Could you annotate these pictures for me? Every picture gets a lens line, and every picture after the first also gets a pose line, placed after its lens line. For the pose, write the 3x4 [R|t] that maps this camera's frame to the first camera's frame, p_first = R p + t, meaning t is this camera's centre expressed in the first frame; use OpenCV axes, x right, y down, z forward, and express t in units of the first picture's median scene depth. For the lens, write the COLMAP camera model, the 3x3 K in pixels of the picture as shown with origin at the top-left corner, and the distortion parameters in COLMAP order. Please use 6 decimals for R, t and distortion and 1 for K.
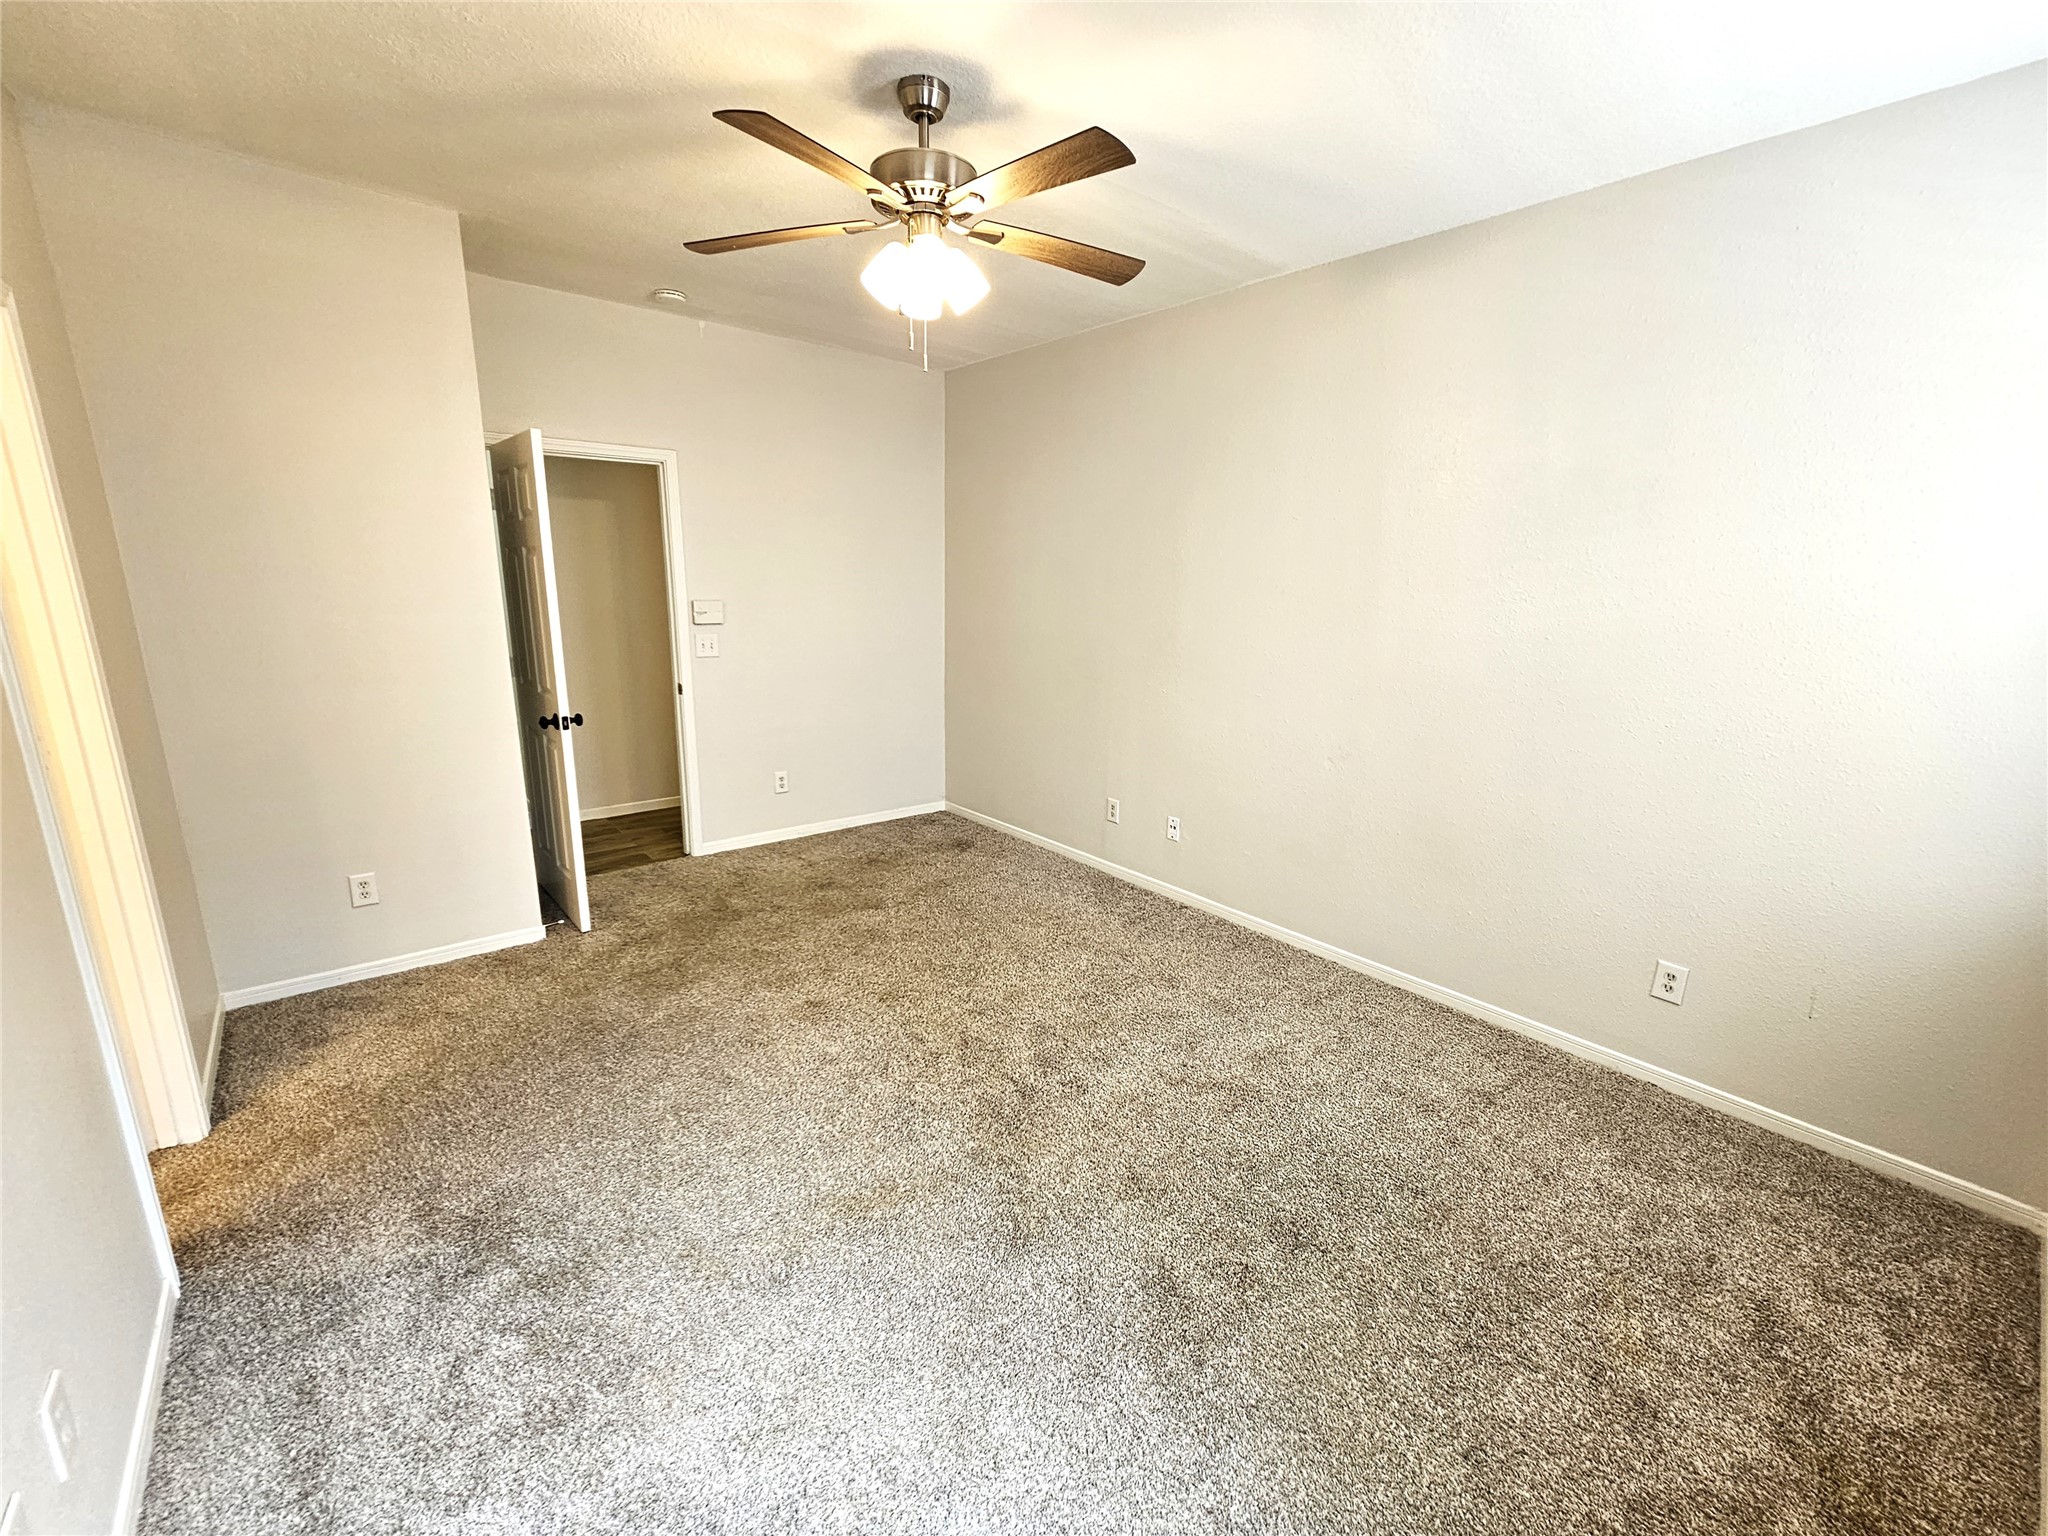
lens RADIAL K [[842.1, 0, 1022.5], [0, 842.1, 777.5], [0, 0, 1]] dist [0.001735, 0.000621]
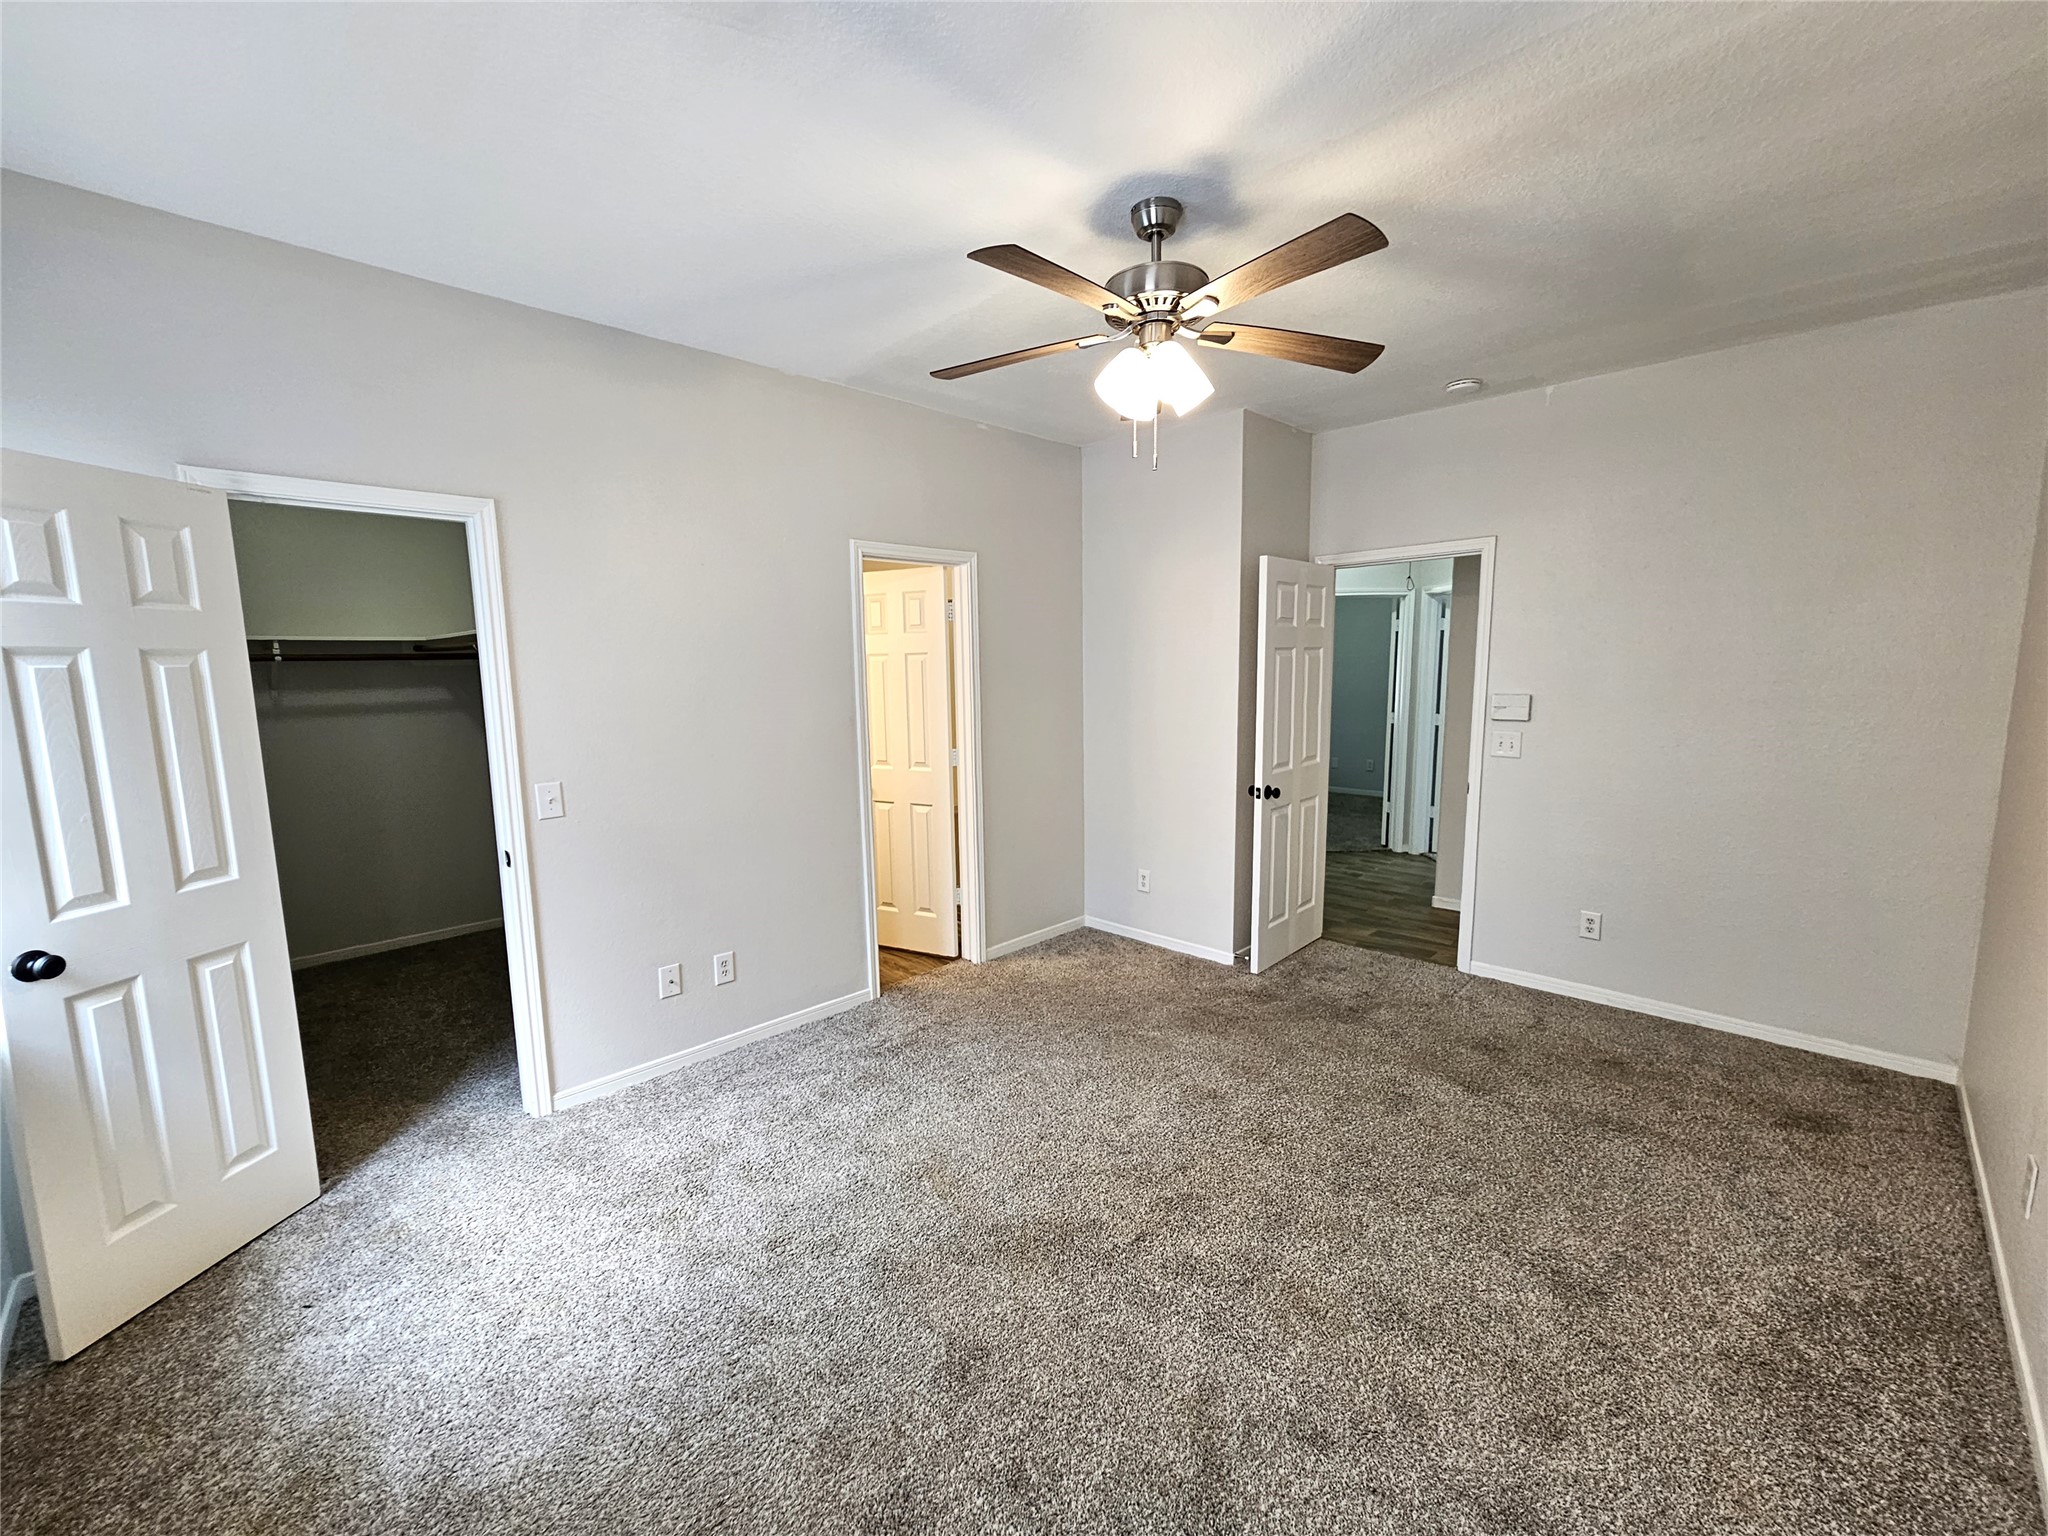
lens RADIAL K [[842.1, 0, 1022.5], [0, 842.1, 777.5], [0, 0, 1]] dist [0.001735, 0.000621]
pose [[0.087261, 0.107646, -0.990352, 0.610159], [-0.213245, 0.973119, 0.086983, -0.119586], [0.973094, 0.203598, 0.107870, 0.544450]]
